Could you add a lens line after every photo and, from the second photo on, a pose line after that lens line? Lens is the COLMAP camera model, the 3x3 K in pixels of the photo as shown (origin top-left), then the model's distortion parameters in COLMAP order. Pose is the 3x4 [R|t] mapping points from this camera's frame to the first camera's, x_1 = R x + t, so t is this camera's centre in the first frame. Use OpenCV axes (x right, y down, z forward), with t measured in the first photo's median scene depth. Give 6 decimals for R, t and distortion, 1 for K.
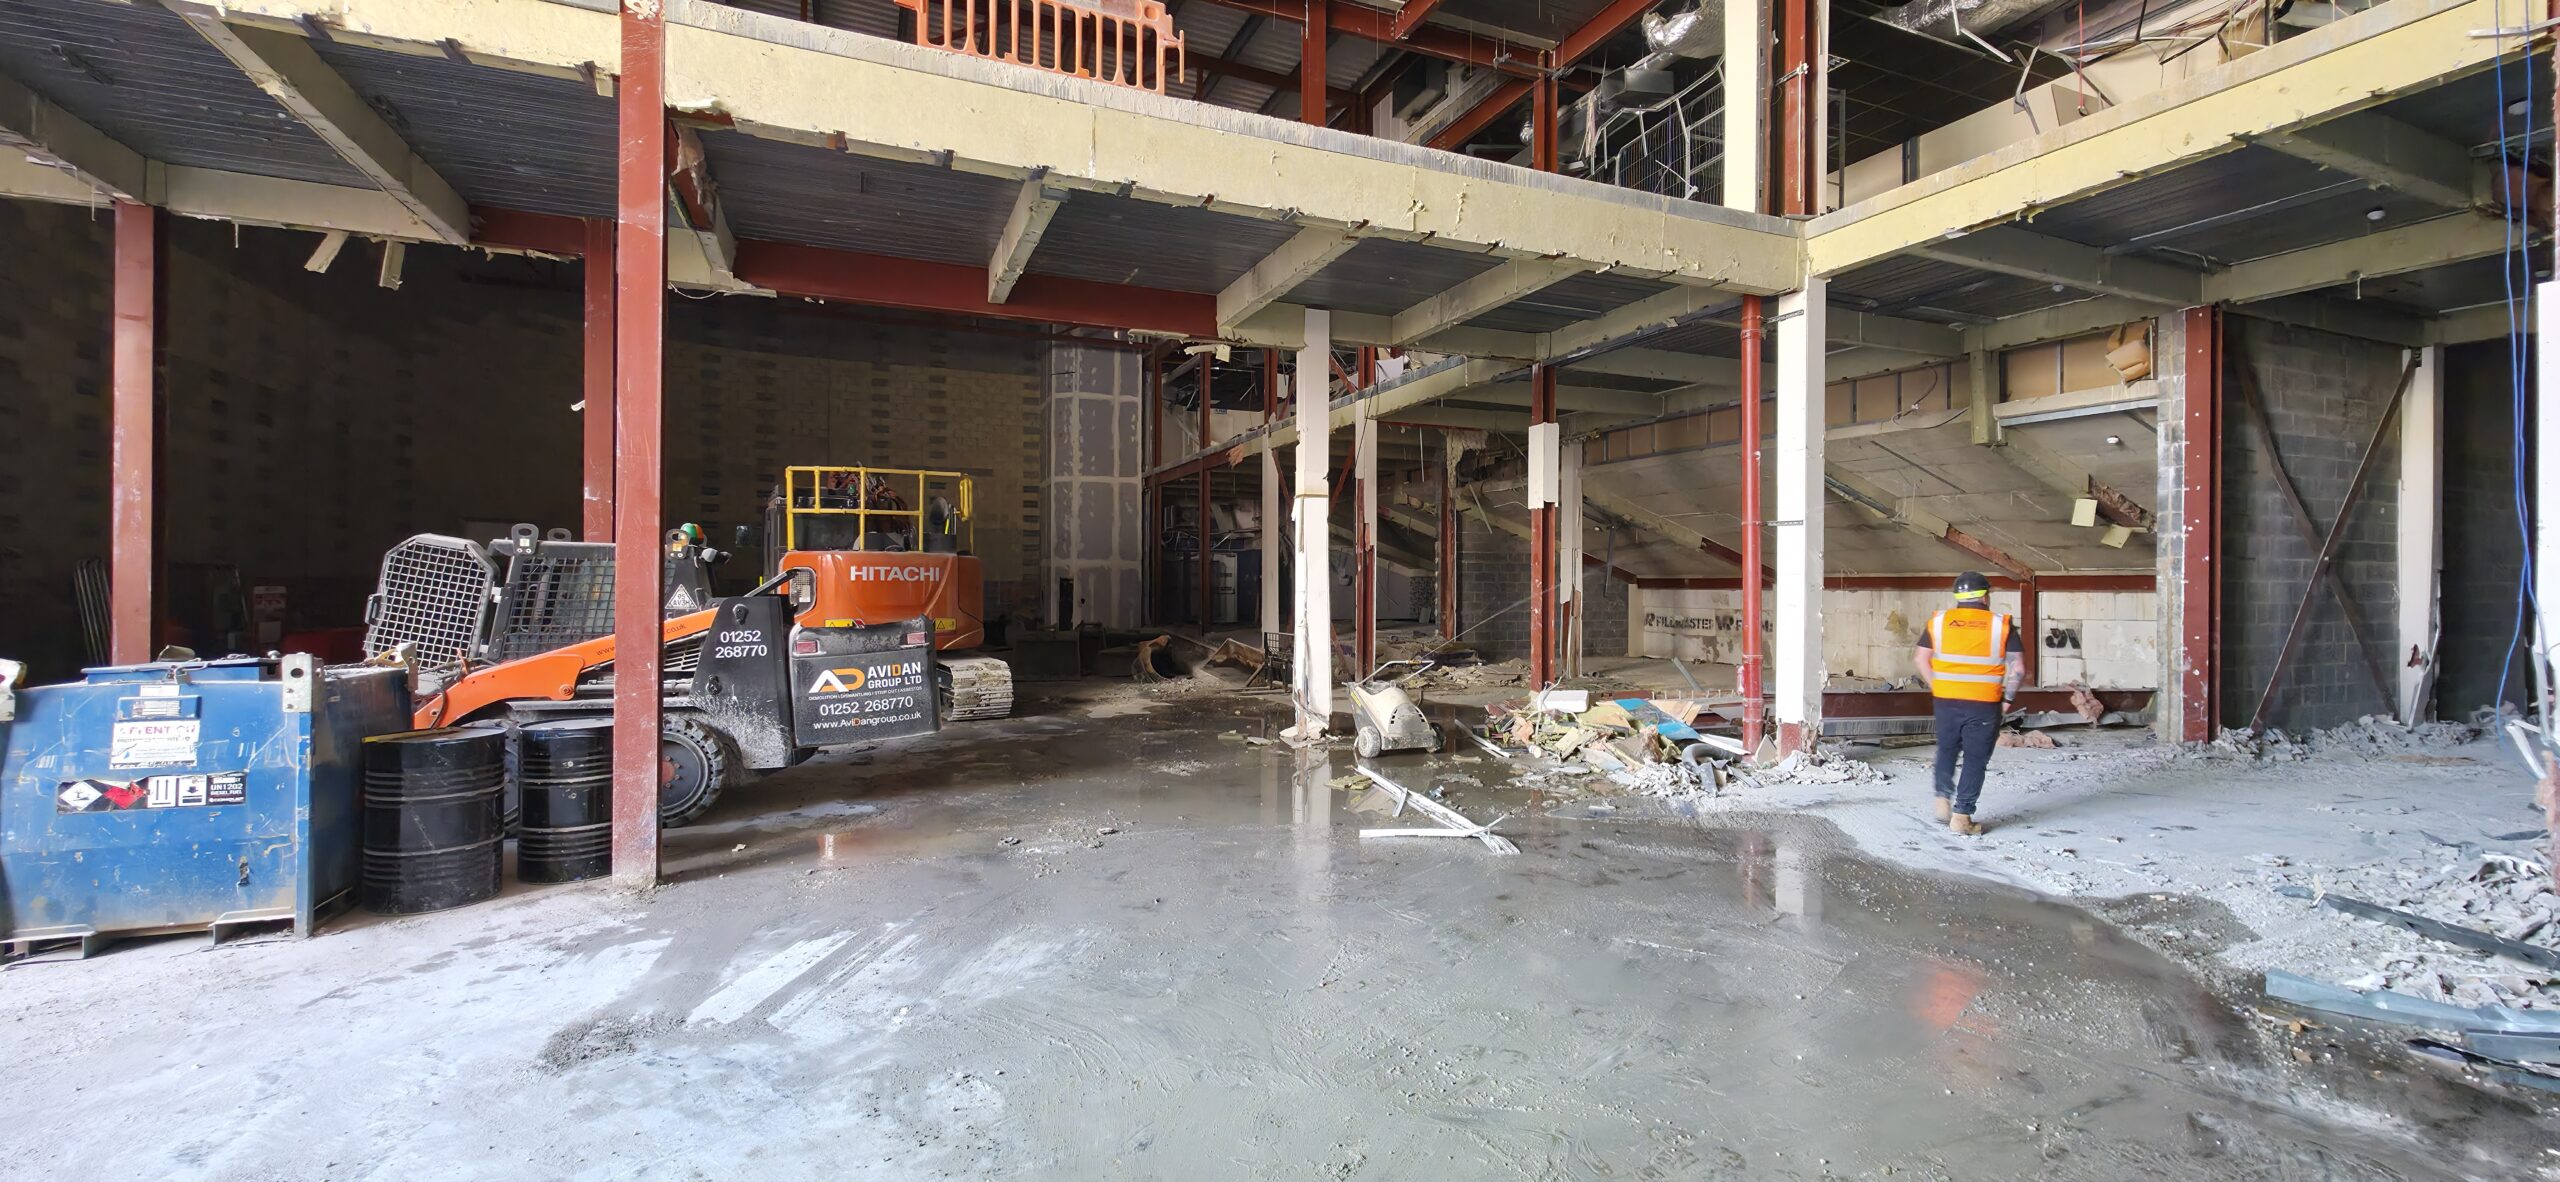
lens RADIAL K [[1011.6, 0, 1279.6], [0, 1011.6, 585.8], [0, 0, 1]] dist [0.003828, -0.000899]
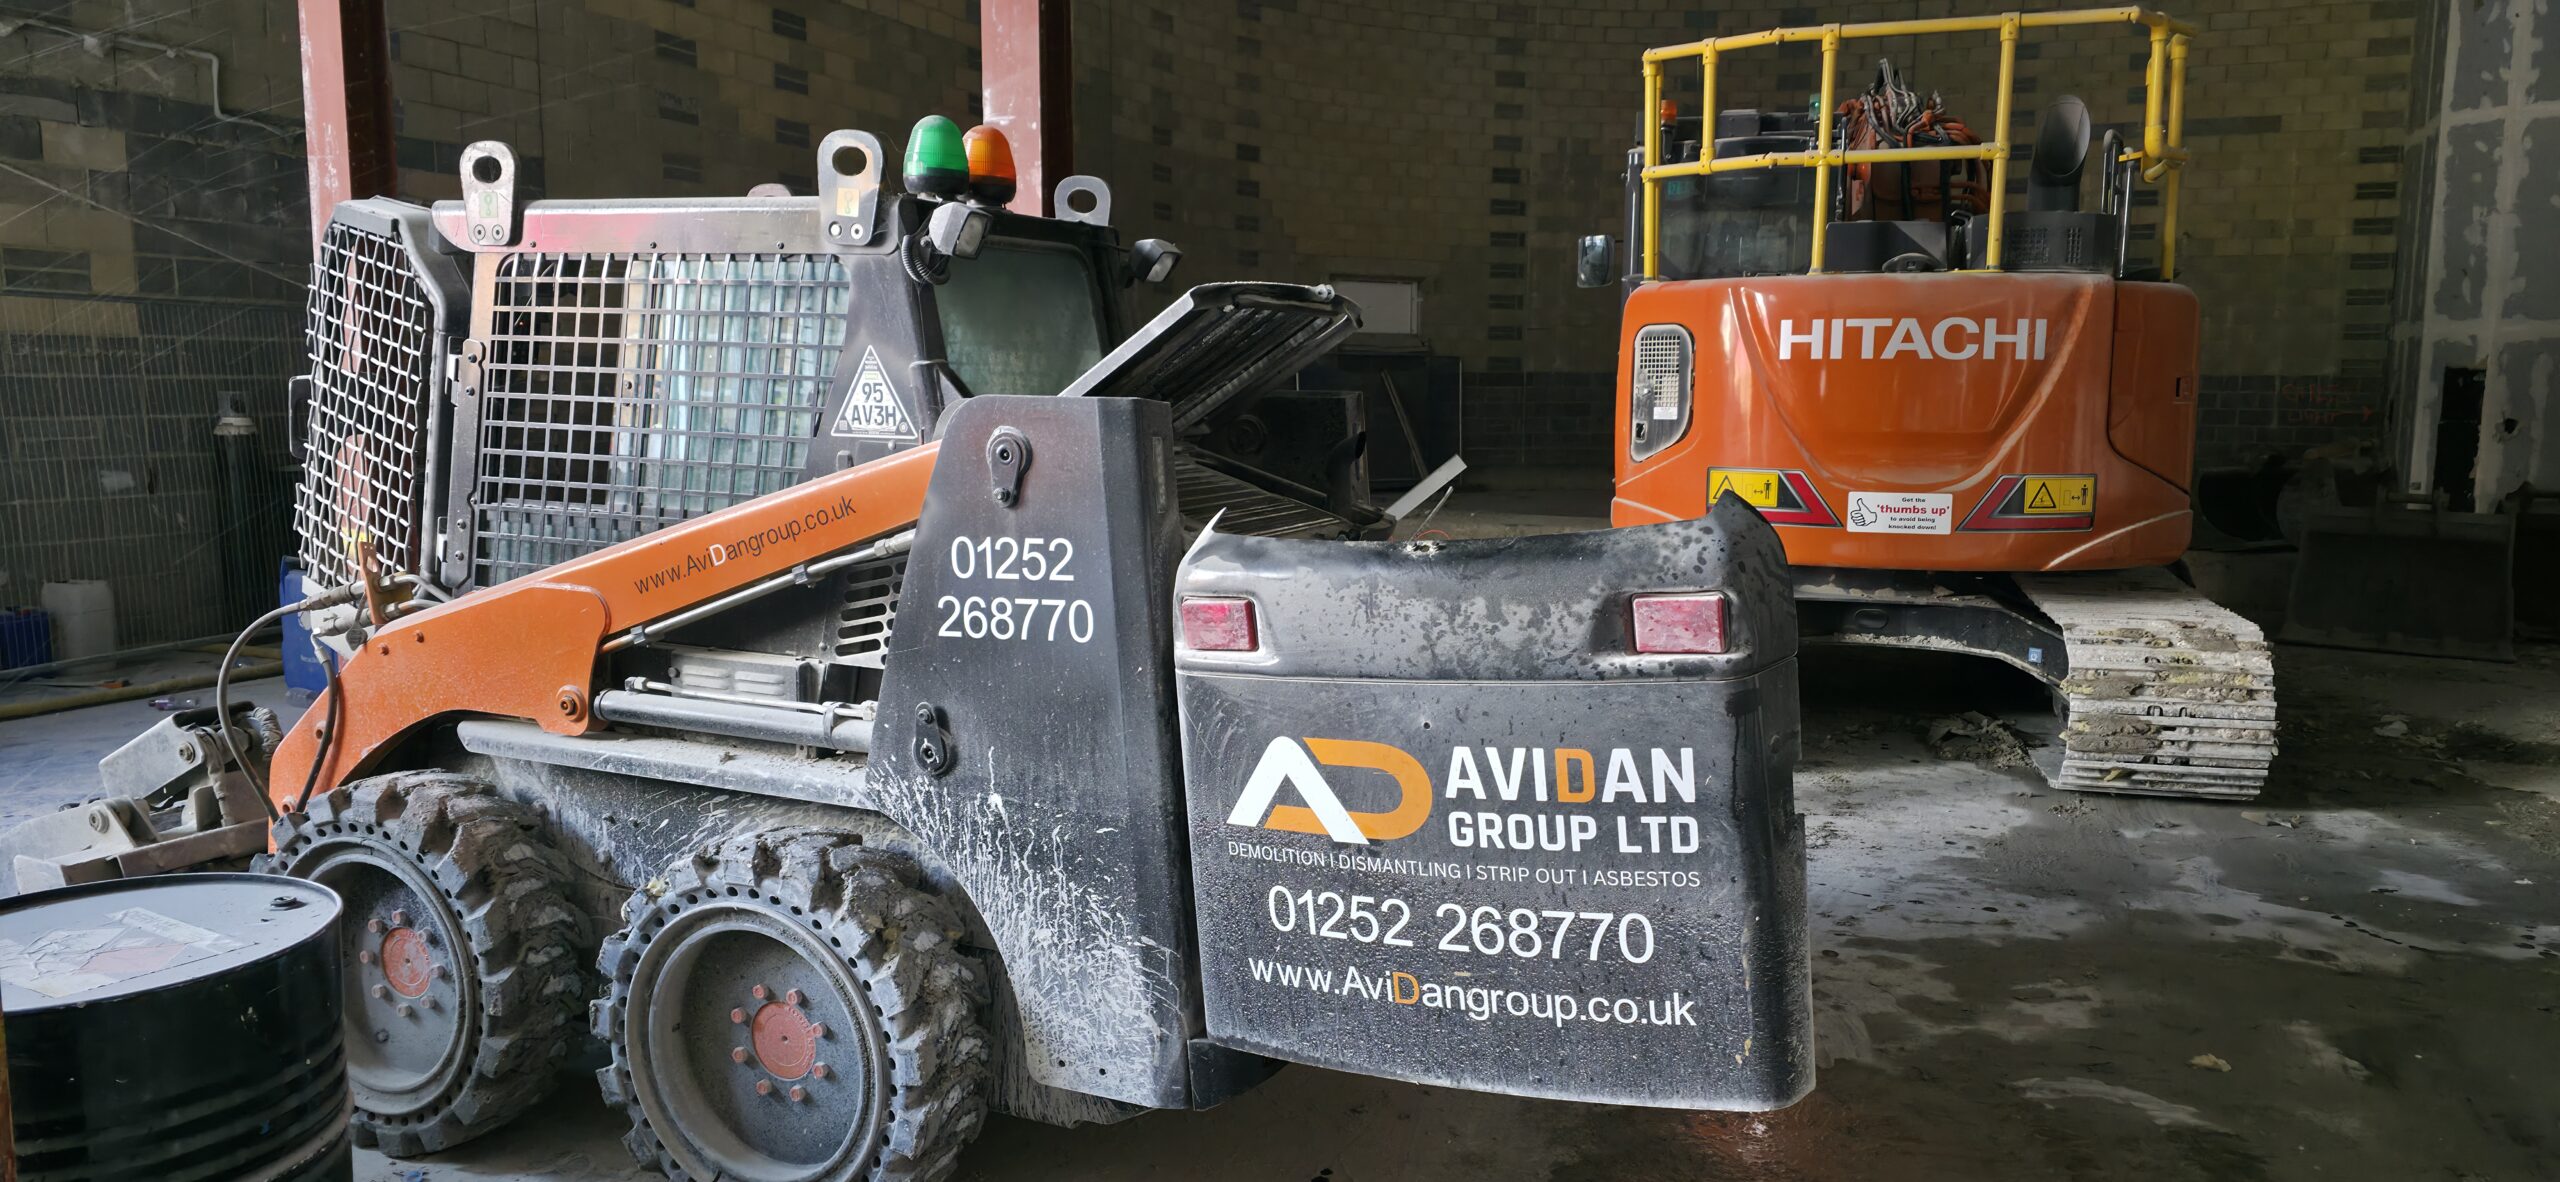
lens RADIAL K [[1668.1, 0, 1308.9], [0, 1668.1, 577.9], [0, 0, 1]] dist [0.070350, -0.062006]
pose [[0.703087, 0.085154, -0.705987, -0.142647], [-0.006918, 0.993576, 0.112953, 0.006371], [0.711070, -0.074532, 0.699159, 0.559439]]
